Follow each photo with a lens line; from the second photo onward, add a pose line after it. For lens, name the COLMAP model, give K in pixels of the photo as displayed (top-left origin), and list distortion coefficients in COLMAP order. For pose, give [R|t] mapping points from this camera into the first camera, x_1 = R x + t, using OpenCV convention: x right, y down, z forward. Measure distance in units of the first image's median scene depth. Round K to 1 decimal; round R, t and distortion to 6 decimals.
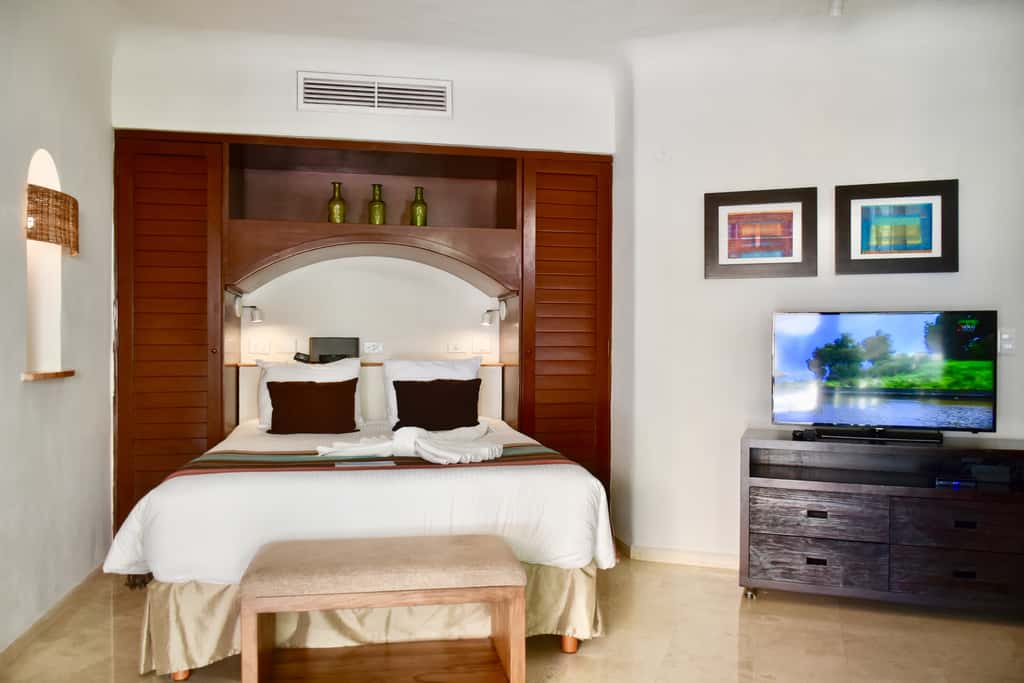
lens RADIAL K [[783.7, 0, 509.2], [0, 783.7, 342.7], [0, 0, 1]] dist [-0.024622, 0.002134]
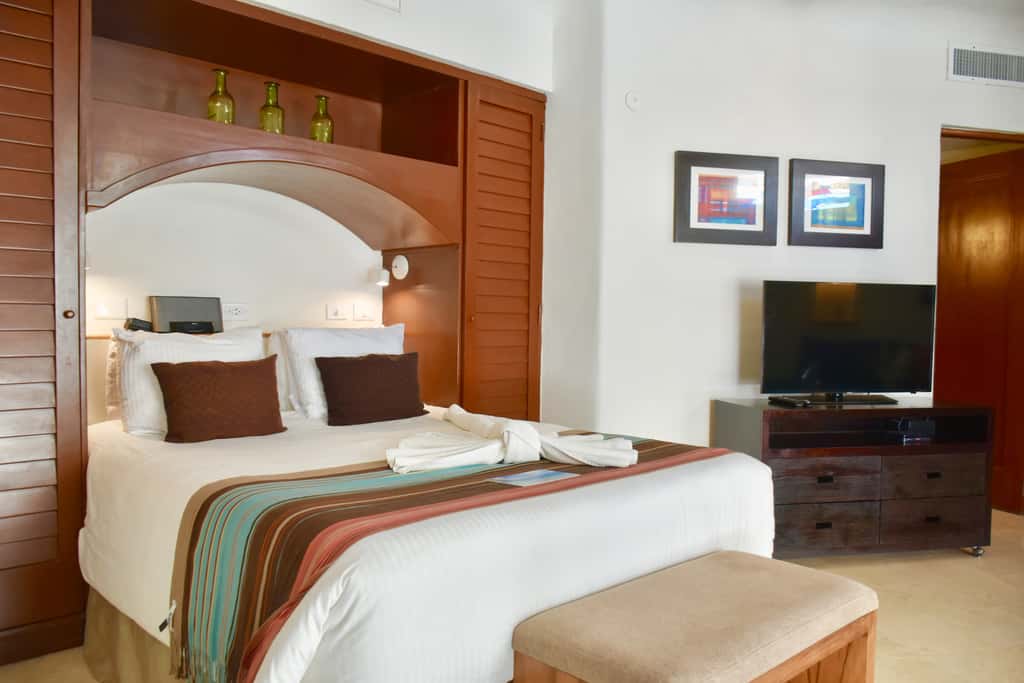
lens RADIAL K [[783.7, 0, 509.2], [0, 783.7, 342.7], [0, 0, 1]] dist [-0.024622, 0.002134]
pose [[0.840366, -0.010852, 0.541910, -0.424628], [-0.010864, 0.999261, 0.036858, 0.006486], [-0.541910, -0.036861, 0.839628, 0.313965]]
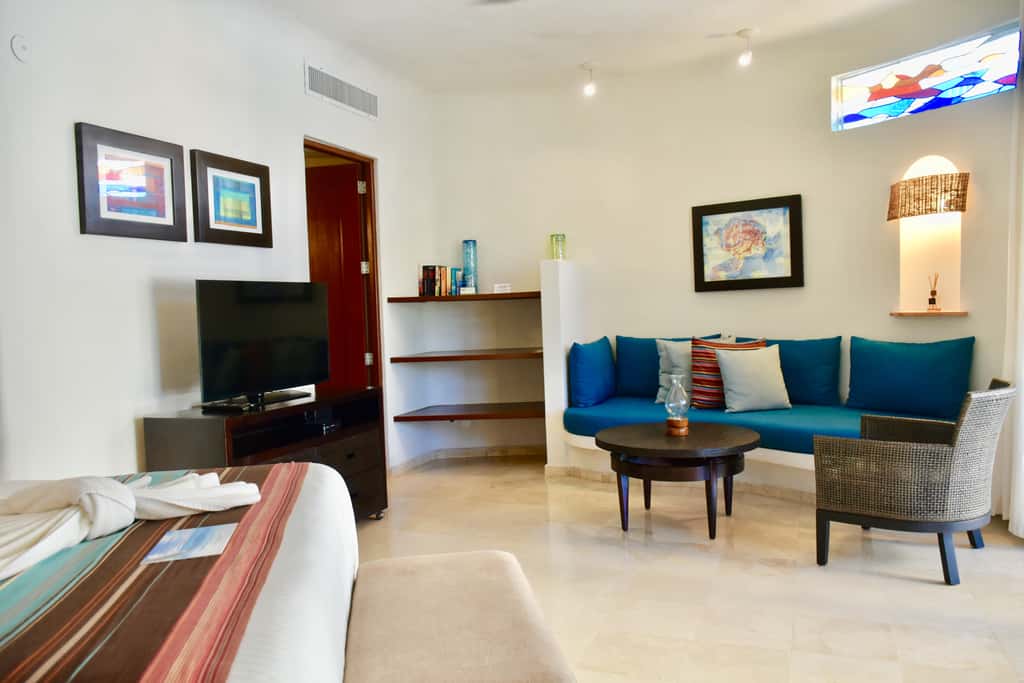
lens RADIAL K [[783.7, 0, 509.2], [0, 783.7, 342.7], [0, 0, 1]] dist [-0.024622, 0.002134]
pose [[0.022104, -0.049649, 0.998522, -0.505663], [0.036443, 0.998142, 0.048824, 0.003026], [-0.999091, 0.035310, 0.023872, 0.565809]]
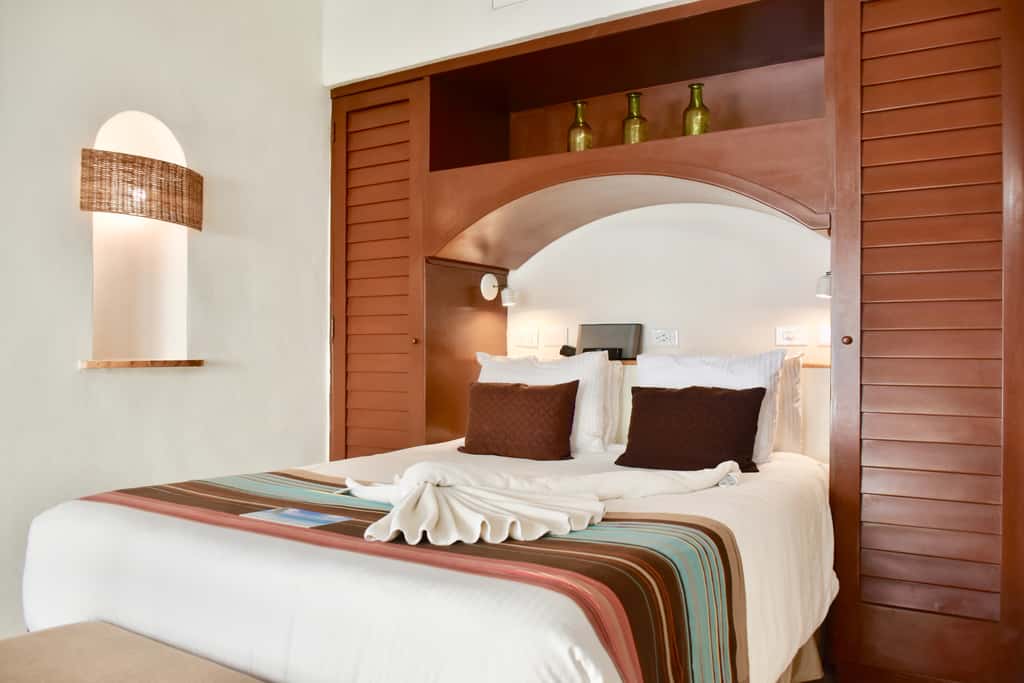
lens RADIAL K [[800.9, 0, 512.0], [0, 800.9, 341.5], [0, 0, 1]] dist [-0.021995, -0.005862]
pose [[0.715112, -0.008062, -0.698963, 0.264524], [0.001132, 0.999946, -0.010377, 0.019588], [0.699009, 0.006629, 0.715082, 0.494724]]
